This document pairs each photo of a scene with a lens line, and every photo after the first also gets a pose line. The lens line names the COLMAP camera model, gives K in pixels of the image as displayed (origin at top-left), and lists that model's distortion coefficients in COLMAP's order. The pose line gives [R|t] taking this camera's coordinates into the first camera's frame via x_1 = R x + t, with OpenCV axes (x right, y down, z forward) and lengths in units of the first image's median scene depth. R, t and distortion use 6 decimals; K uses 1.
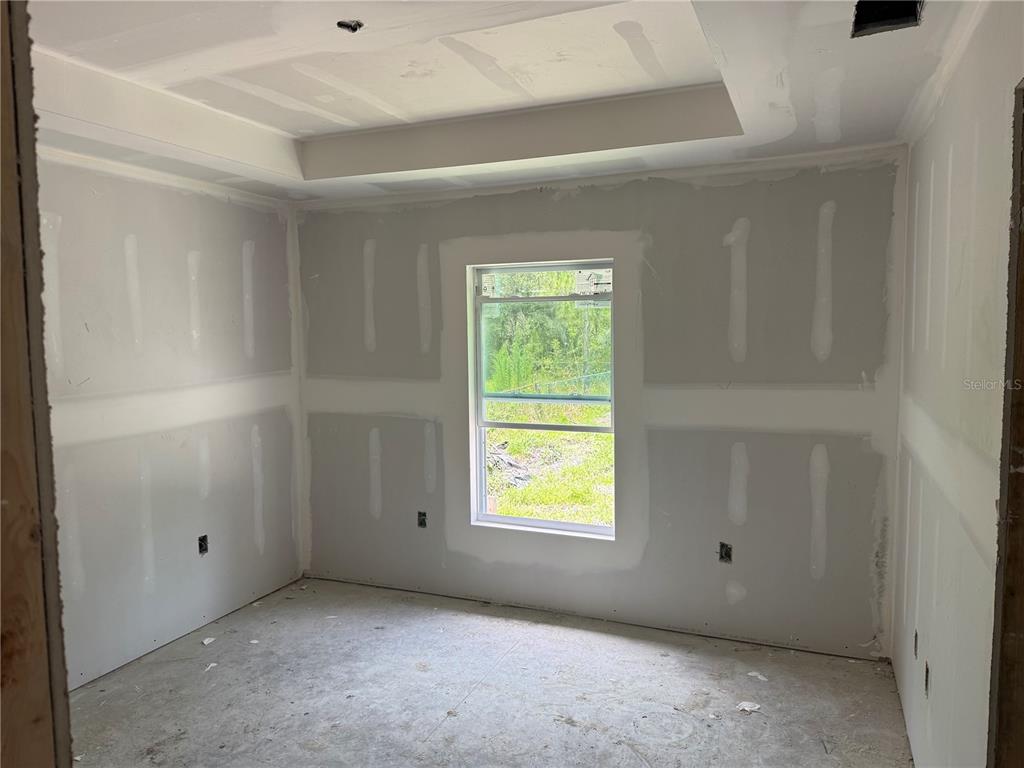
lens RADIAL K [[711.7, 0, 512.5], [0, 711.7, 387.2], [0, 0, 1]] dist [0.085348, -0.125051]
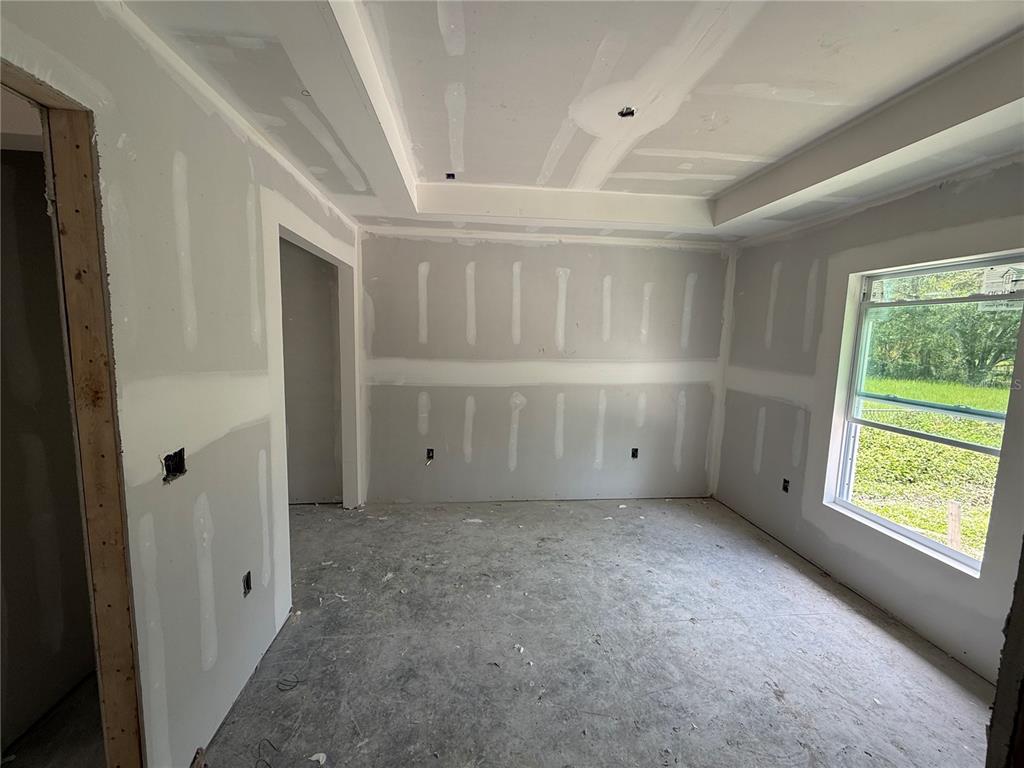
lens RADIAL K [[412.5, 0, 512.0], [0, 412.5, 384.0], [0, 0, 1]] dist [-0.000884, 0.000091]
pose [[0.486331, 0.128871, -0.864219, 0.290233], [-0.100557, 0.990747, 0.091151, -0.008748], [0.867969, 0.042574, 0.494790, 0.267193]]
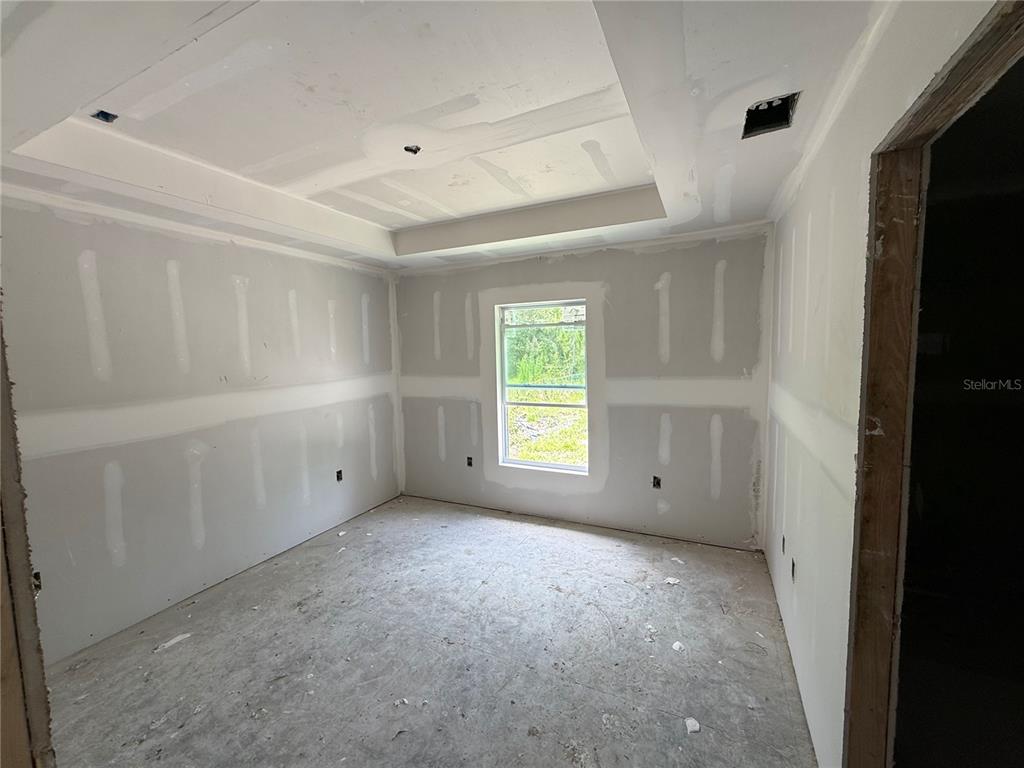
lens RADIAL K [[412.5, 0, 512.0], [0, 412.5, 384.0], [0, 0, 1]] dist [-0.000884, 0.000091]
pose [[0.998828, -0.007300, -0.047846, 0.020091], [0.007508, 0.999963, 0.004170, 0.005145], [0.047814, -0.004525, 0.998846, 0.070731]]
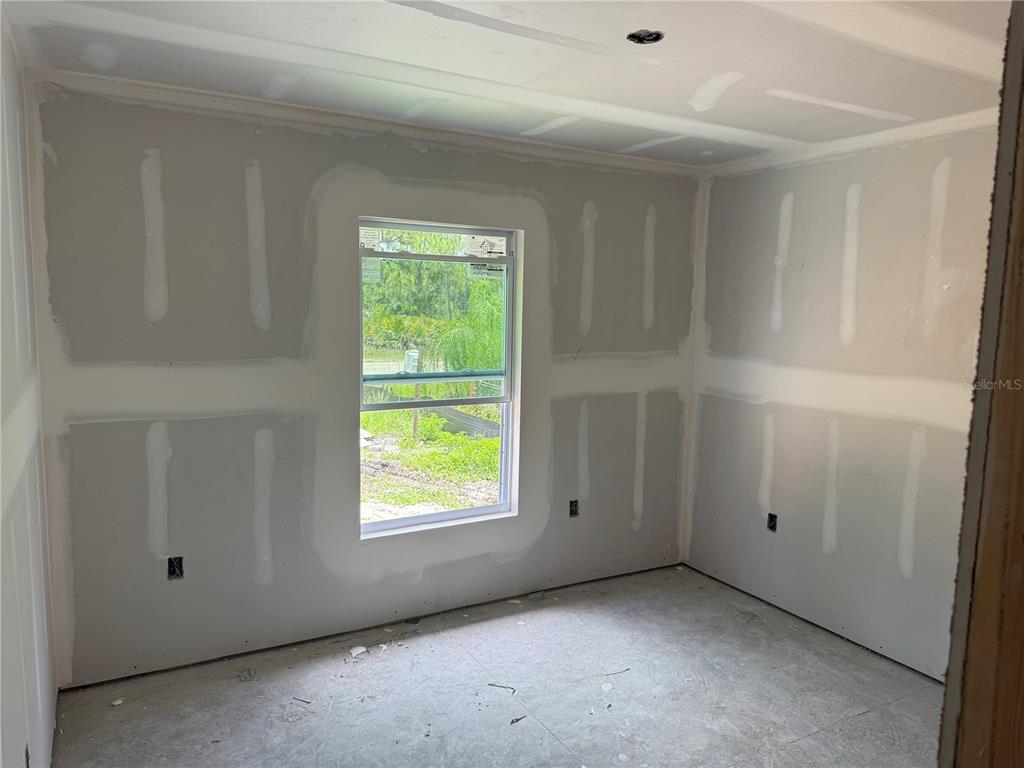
lens RADIAL K [[711.7, 0, 512.5], [0, 711.7, 387.2], [0, 0, 1]] dist [0.085348, -0.125051]
pose [[0.588672, -0.050508, 0.806793, -0.699489], [0.039149, 0.998656, 0.033954, 0.004551], [-0.807424, 0.011597, 0.589858, 0.453253]]
